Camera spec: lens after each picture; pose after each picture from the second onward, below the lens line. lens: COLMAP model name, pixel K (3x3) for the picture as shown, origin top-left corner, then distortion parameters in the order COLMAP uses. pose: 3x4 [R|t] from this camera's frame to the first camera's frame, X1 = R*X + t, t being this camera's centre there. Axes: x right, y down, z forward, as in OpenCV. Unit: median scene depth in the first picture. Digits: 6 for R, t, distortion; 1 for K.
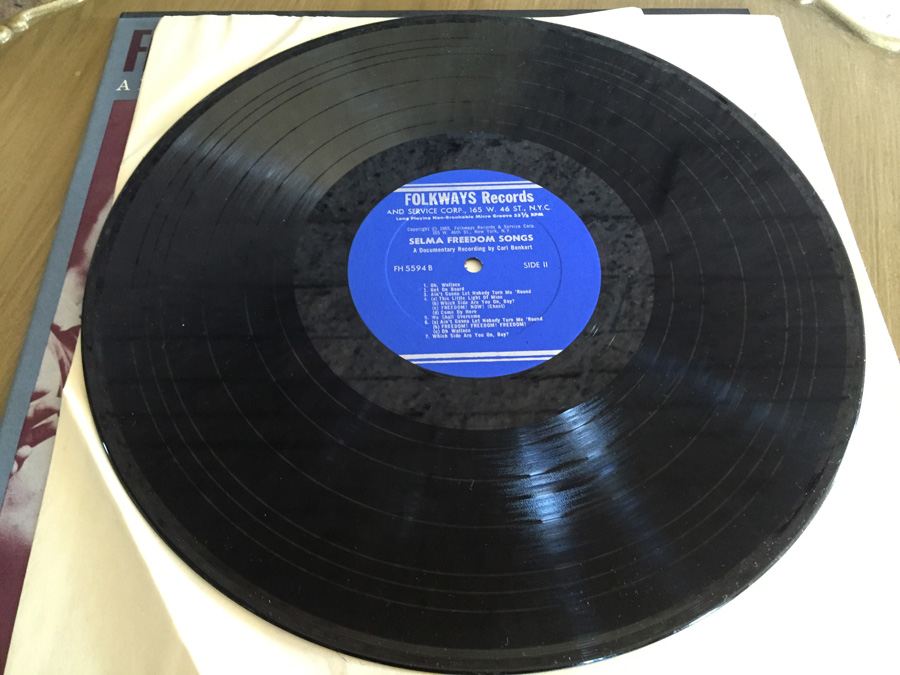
lens RADIAL K [[803.3, 0, 450.0], [0, 803.3, 337.5], [0, 0, 1]] dist [0.006428, -0.012319]
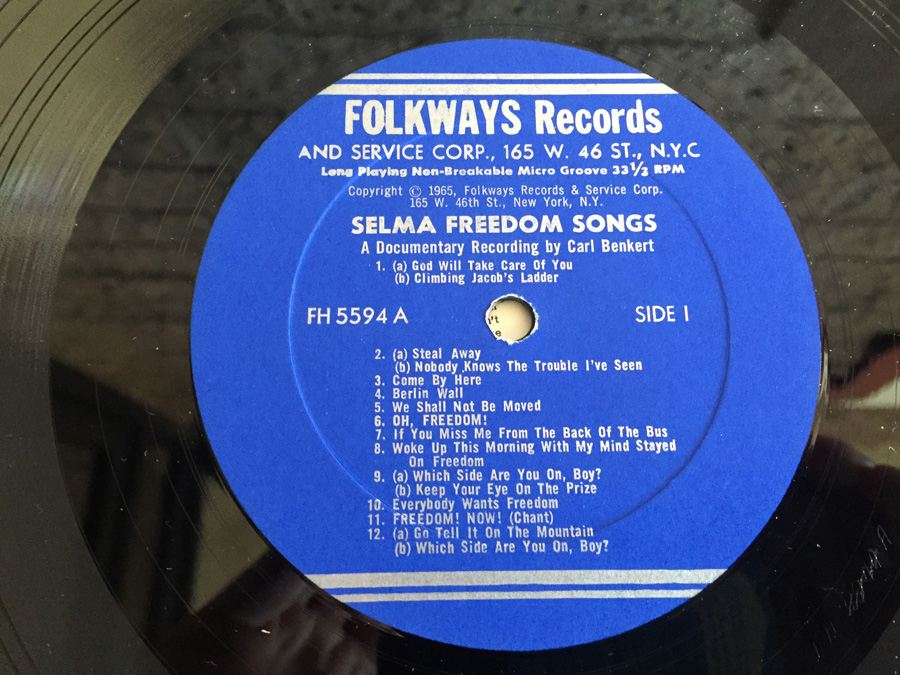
lens RADIAL K [[777.6, 0, 459.8], [0, 777.6, 382.6], [0, 0, 1]] dist [0.010015, -0.001389]
pose [[0.999543, 0.030021, 0.003645, 0.004375], [-0.029795, 0.956971, 0.288651, -0.159121], [0.005177, -0.288627, 0.957428, 0.586999]]
